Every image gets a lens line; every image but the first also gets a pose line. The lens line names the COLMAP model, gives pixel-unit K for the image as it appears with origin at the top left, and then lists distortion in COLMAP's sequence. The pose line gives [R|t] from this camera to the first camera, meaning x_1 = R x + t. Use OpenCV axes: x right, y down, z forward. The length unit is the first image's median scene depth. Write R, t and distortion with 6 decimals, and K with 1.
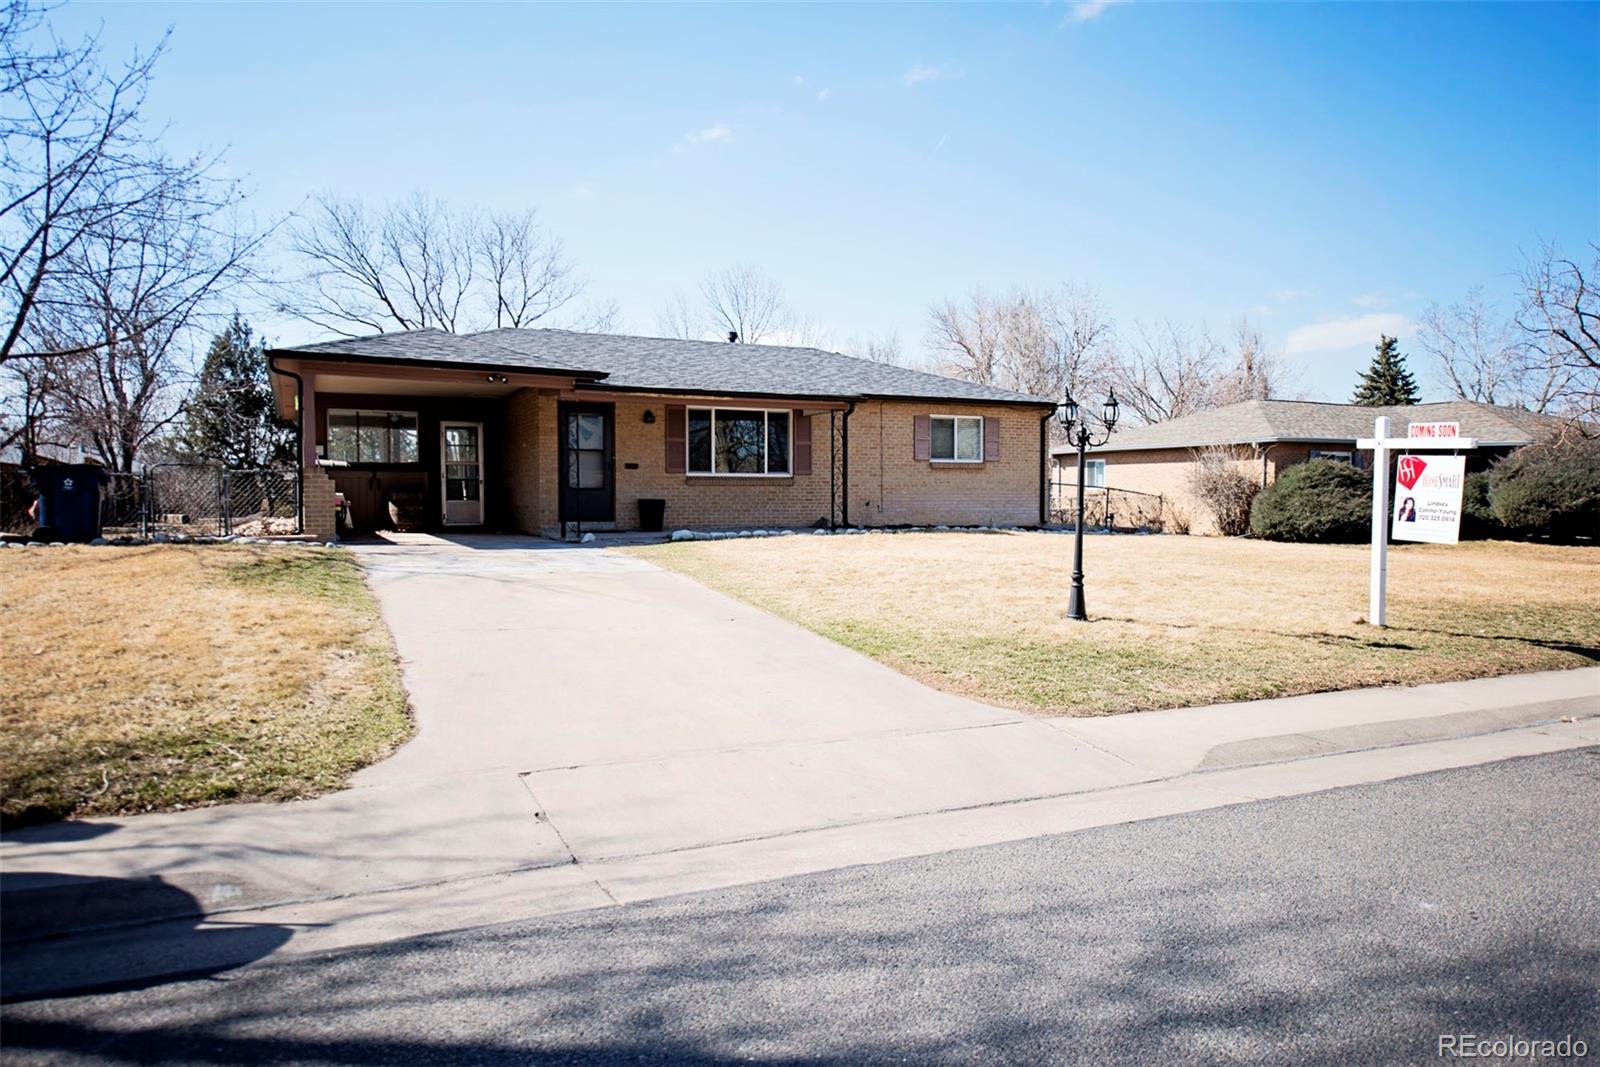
lens RADIAL K [[1102.3, 0, 799.0], [0, 1102.3, 532.3], [0, 0, 1]] dist [0.015806, -0.001844]
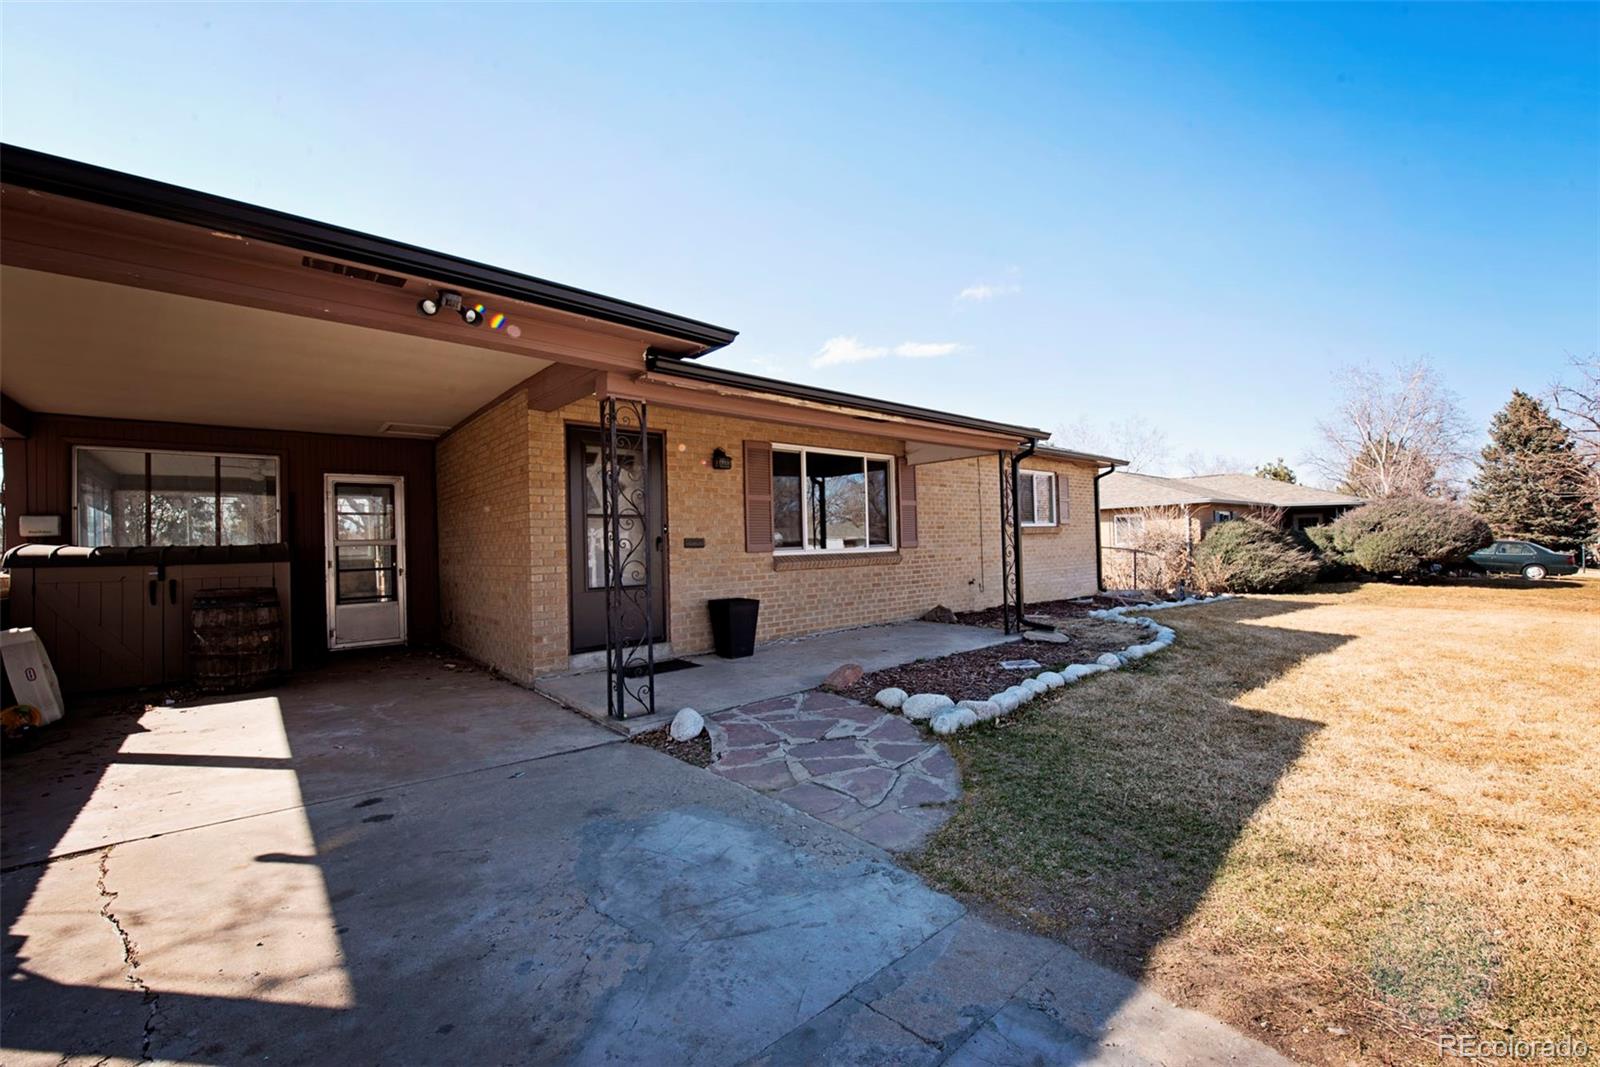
lens RADIAL K [[639.5, 0, 802.0], [0, 639.5, 532.2], [0, 0, 1]] dist [-0.013666, -0.000246]
pose [[0.960523, -0.021400, 0.277377, -0.176097], [0.036571, 0.998098, -0.049637, -0.043547], [-0.275787, 0.057821, 0.959478, 0.614900]]
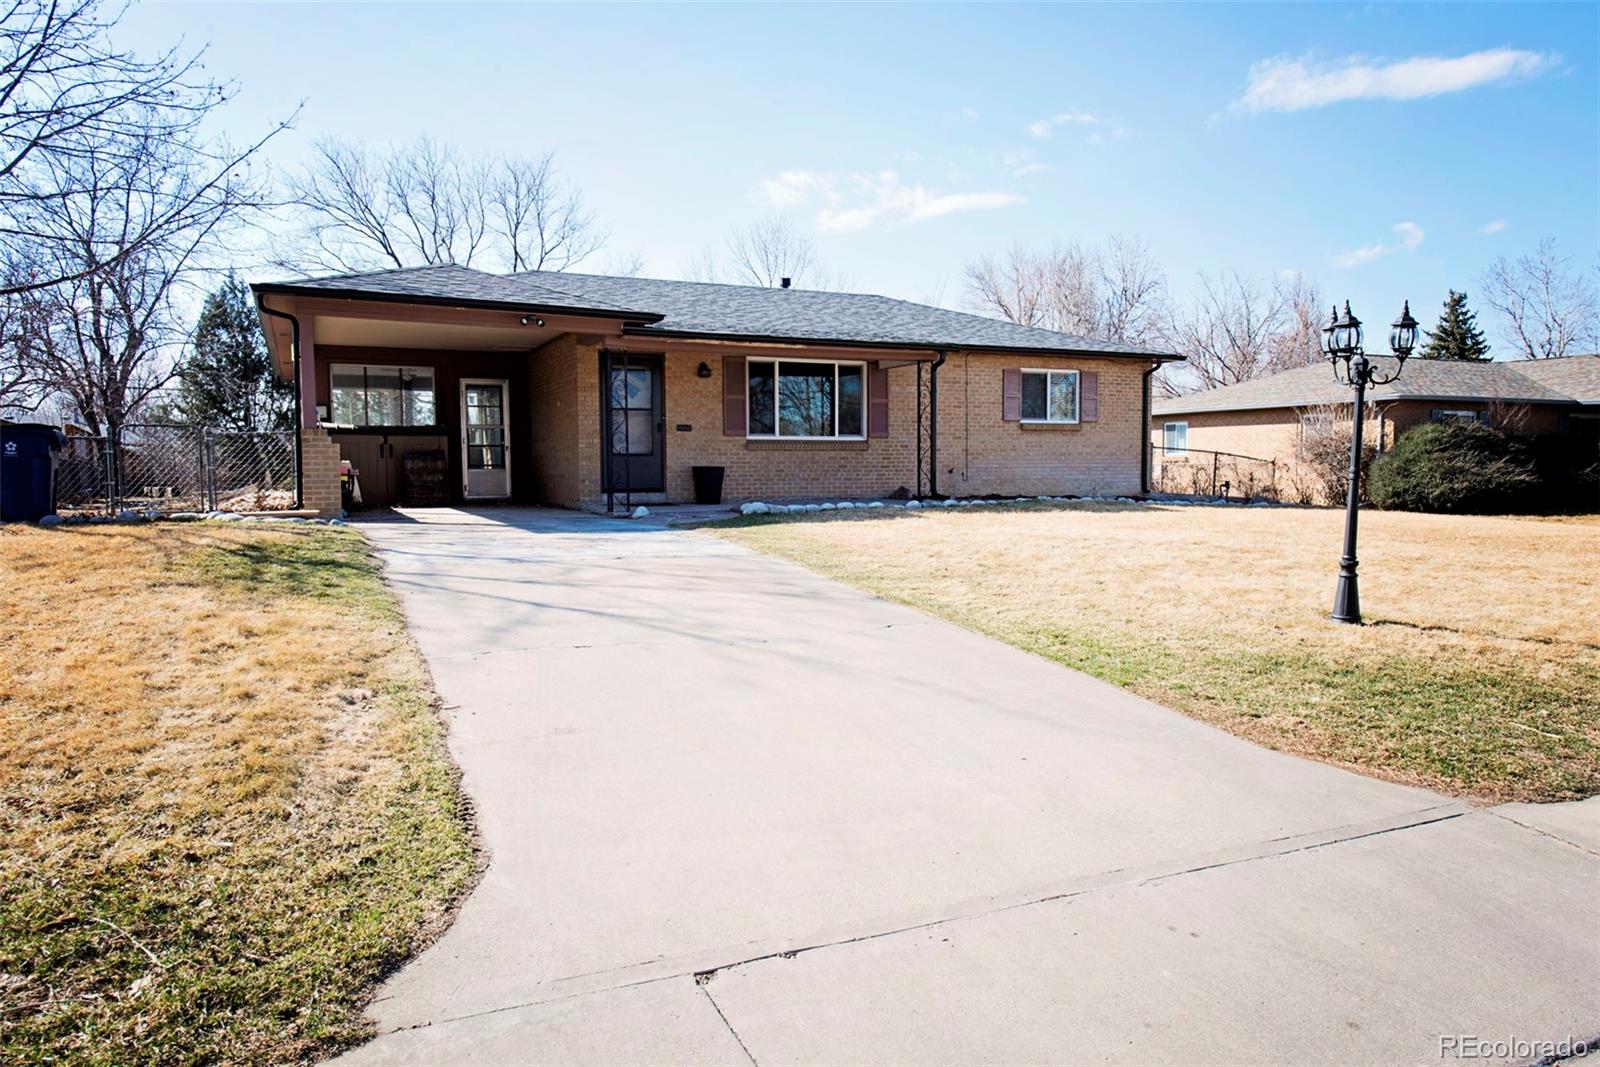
lens RADIAL K [[1102.3, 0, 795.7], [0, 1102.3, 540.1], [0, 0, 1]] dist [0.015806, -0.001844]
pose [[0.999951, -0.004008, -0.009020, -0.053430], [0.004302, 0.999450, 0.032877, -0.000543], [0.008883, -0.032914, 0.999419, 0.130095]]
